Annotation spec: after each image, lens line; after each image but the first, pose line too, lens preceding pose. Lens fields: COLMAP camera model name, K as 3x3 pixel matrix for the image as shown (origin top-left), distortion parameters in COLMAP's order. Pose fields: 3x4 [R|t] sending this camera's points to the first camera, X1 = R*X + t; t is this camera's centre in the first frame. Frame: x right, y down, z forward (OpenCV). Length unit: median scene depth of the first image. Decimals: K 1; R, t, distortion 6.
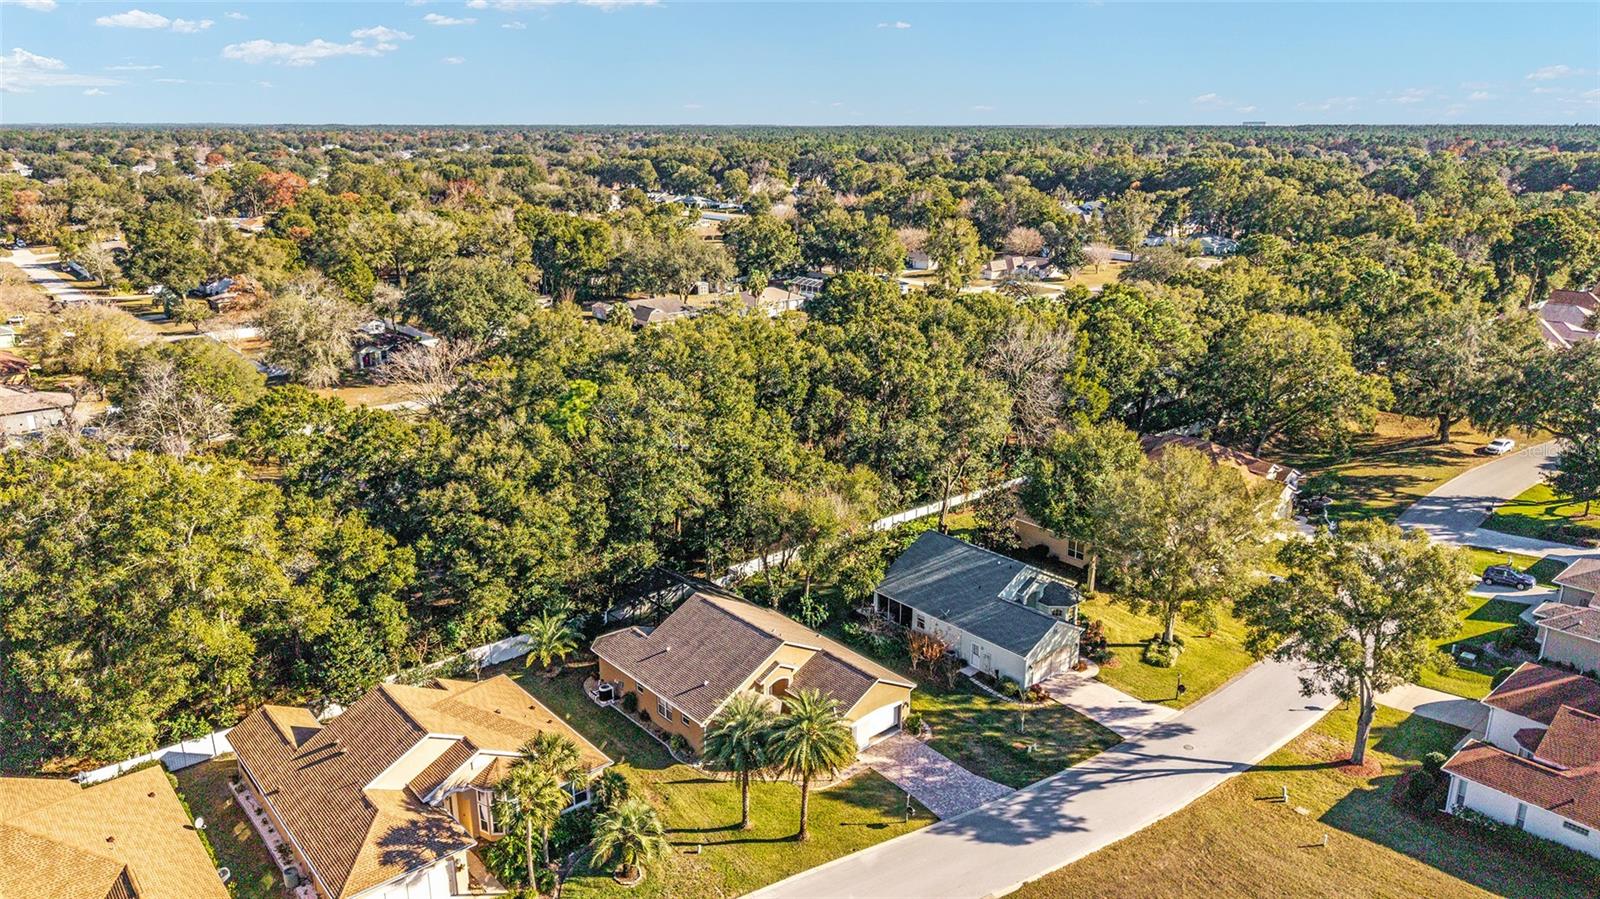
lens RADIAL K [[1073.4, 0, 800.0], [0, 1073.4, 449.5], [0, 0, 1]] dist [0.031841, -0.038326]
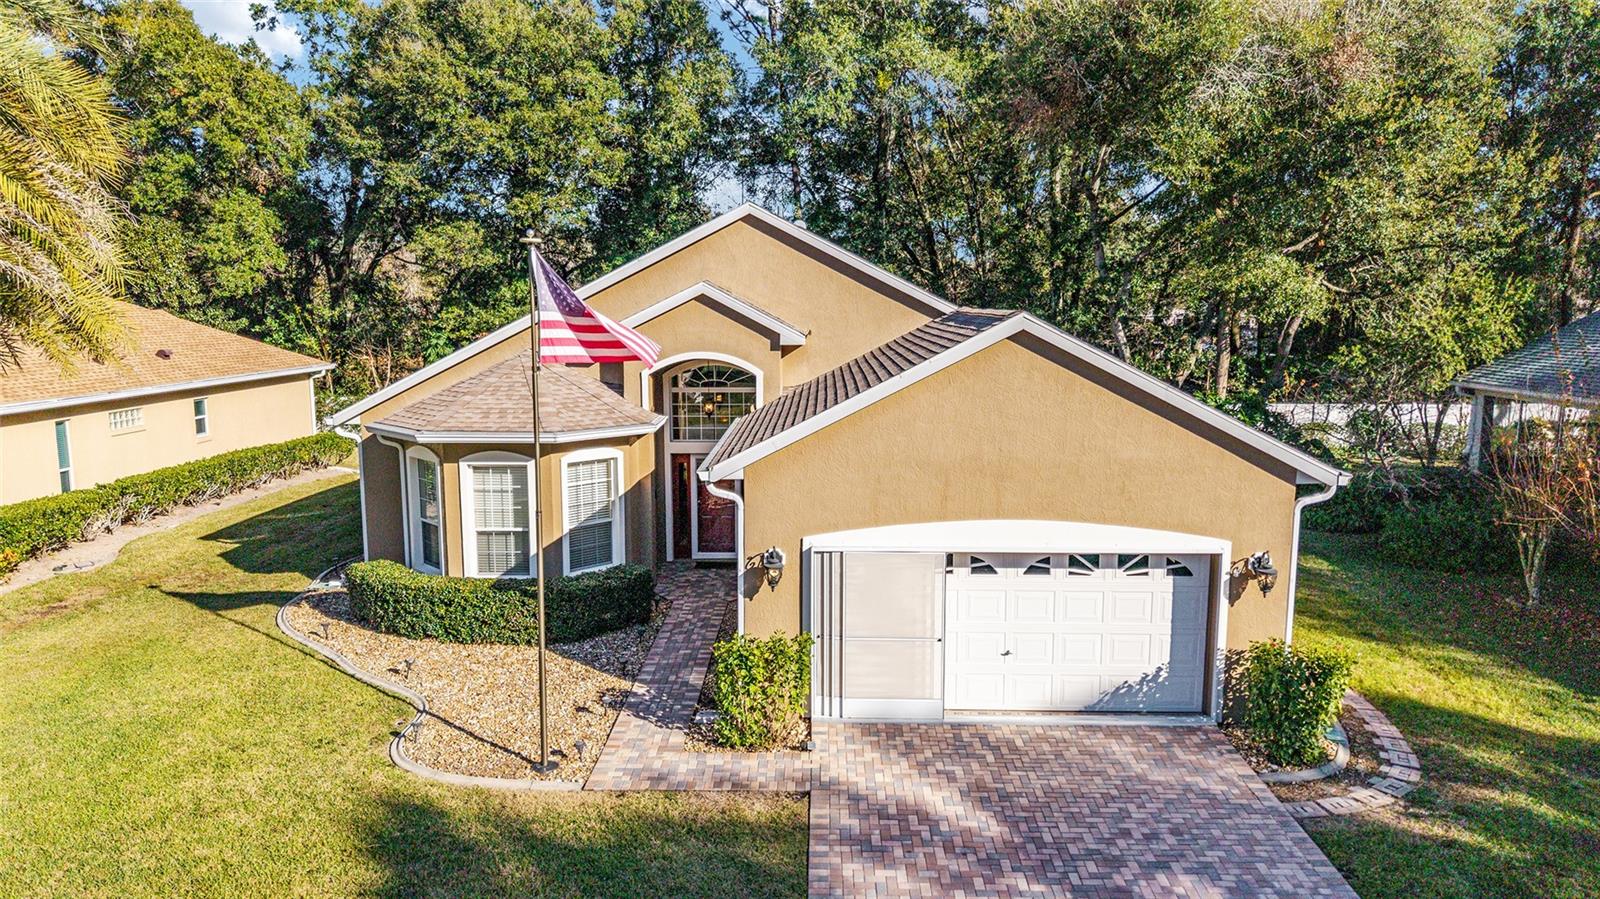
lens RADIAL K [[1073.4, 0, 800.0], [0, 1073.4, 449.5], [0, 0, 1]] dist [0.031841, -0.038326]
pose [[0.743201, 0.094840, -0.662313, 0.153563], [-0.189685, 0.979154, -0.072641, 0.242865], [0.641617, 0.179617, 0.745698, 0.825149]]
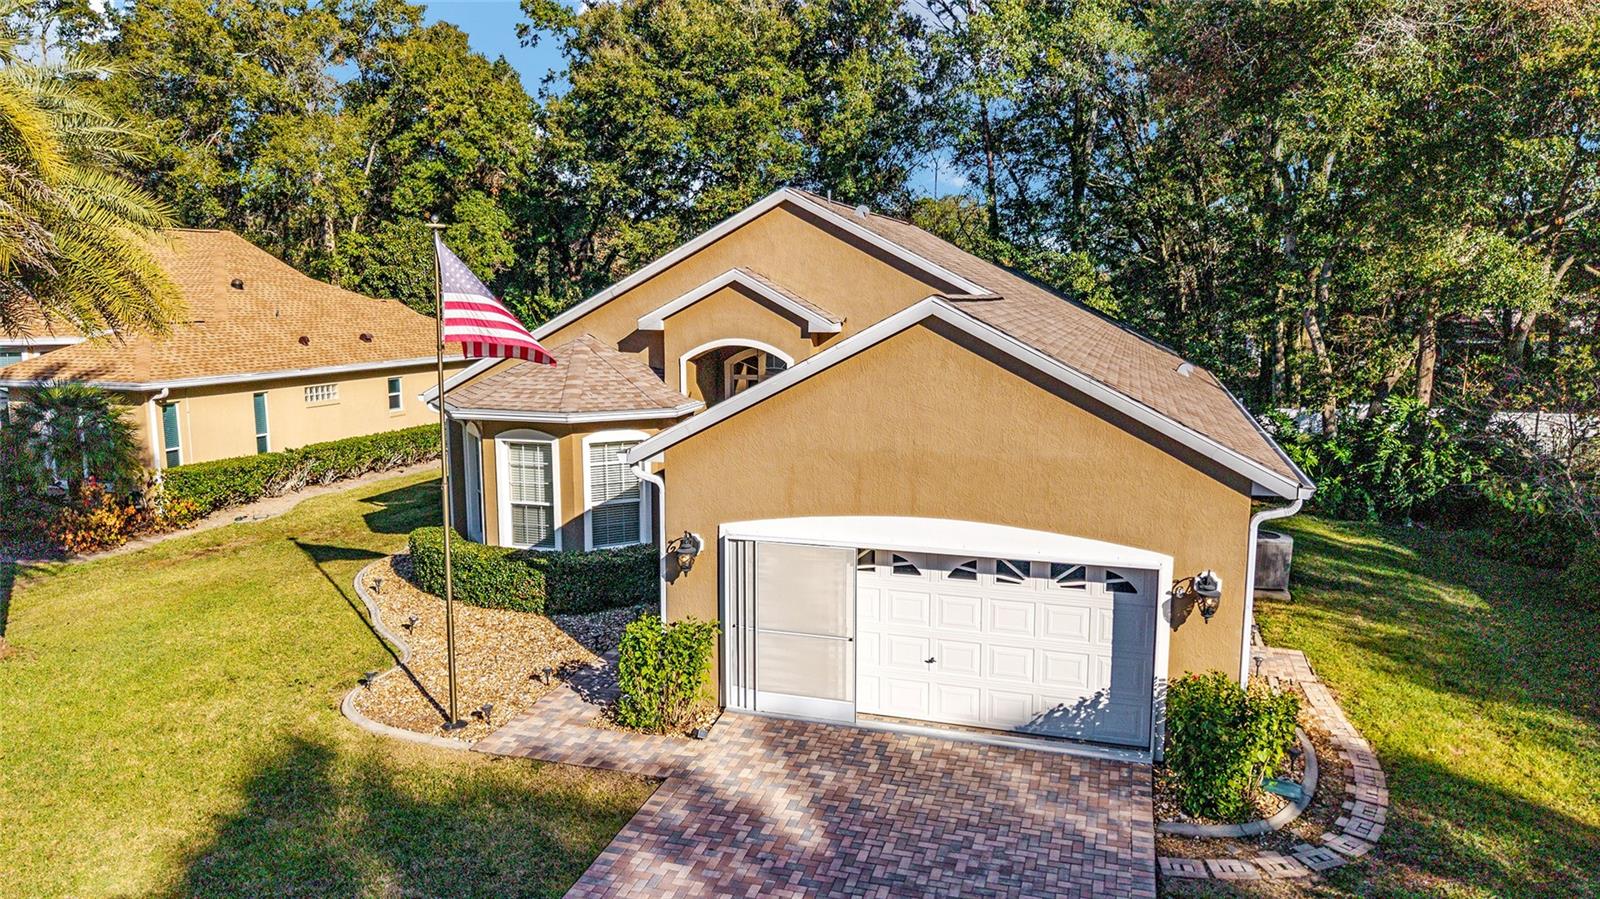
lens RADIAL K [[1073.4, 0, 800.0], [0, 1073.4, 449.5], [0, 0, 1]] dist [0.031841, -0.038326]
pose [[0.529859, 0.123869, -0.838991, 0.188315], [-0.240136, 0.970703, -0.008340, 0.231231], [0.813379, 0.205891, 0.544081, 0.870935]]
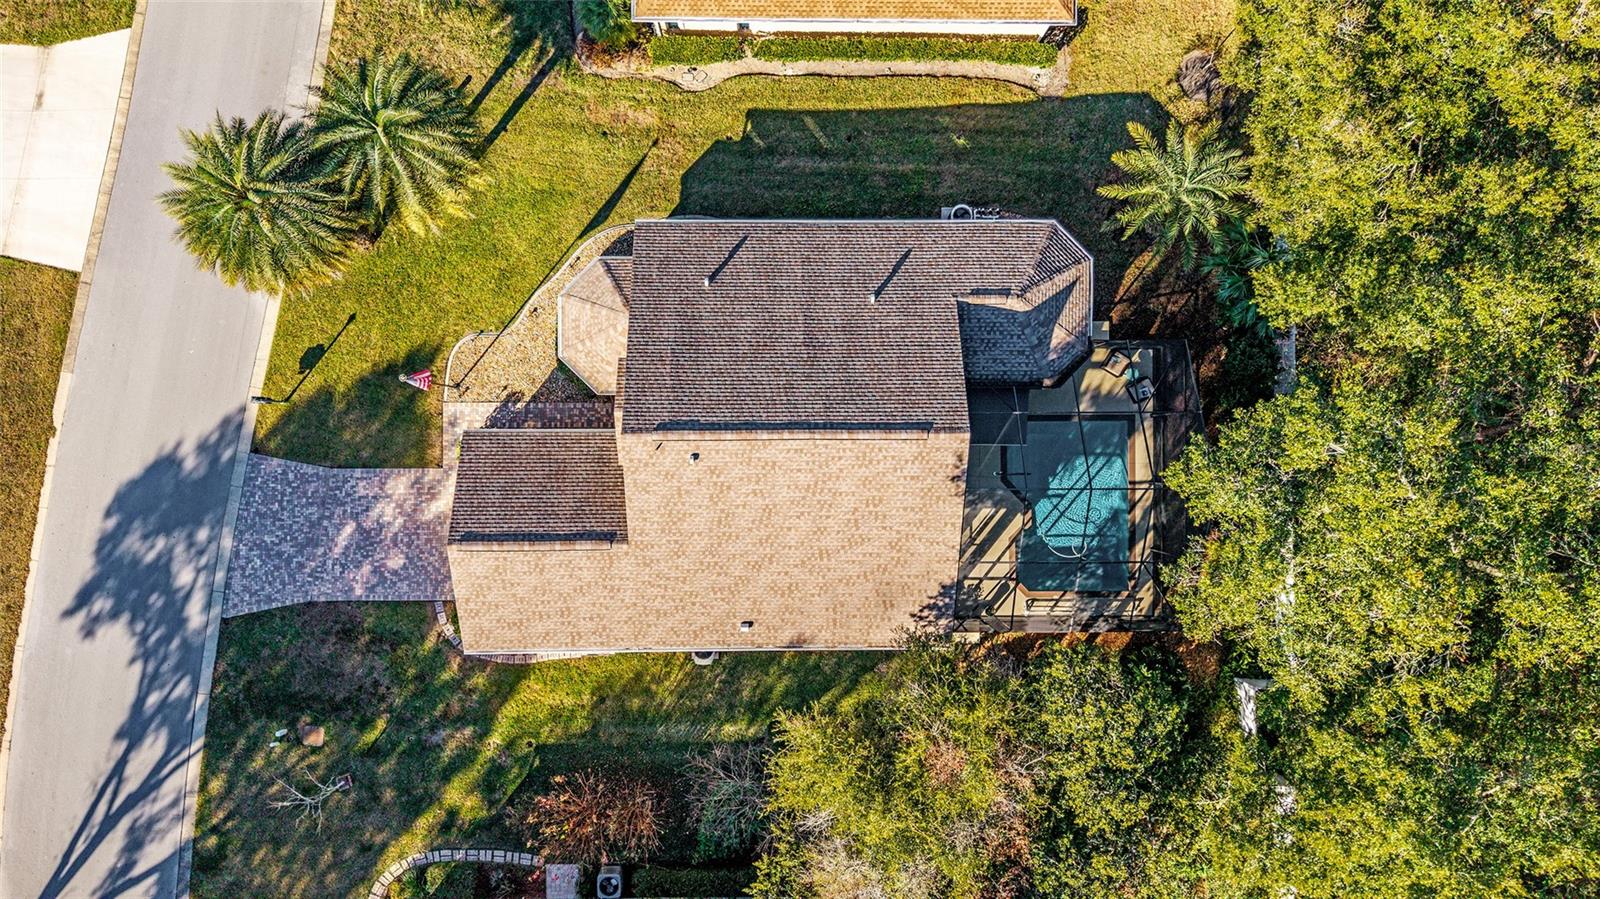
lens RADIAL K [[1073.4, 0, 800.0], [0, 1073.4, 449.5], [0, 0, 1]] dist [0.031841, -0.038326]
pose [[-0.648279, 0.761381, -0.005803, -0.054202], [-0.232618, -0.190795, 0.953670, -0.251665], [0.724999, 0.619594, 0.300799, 0.908904]]
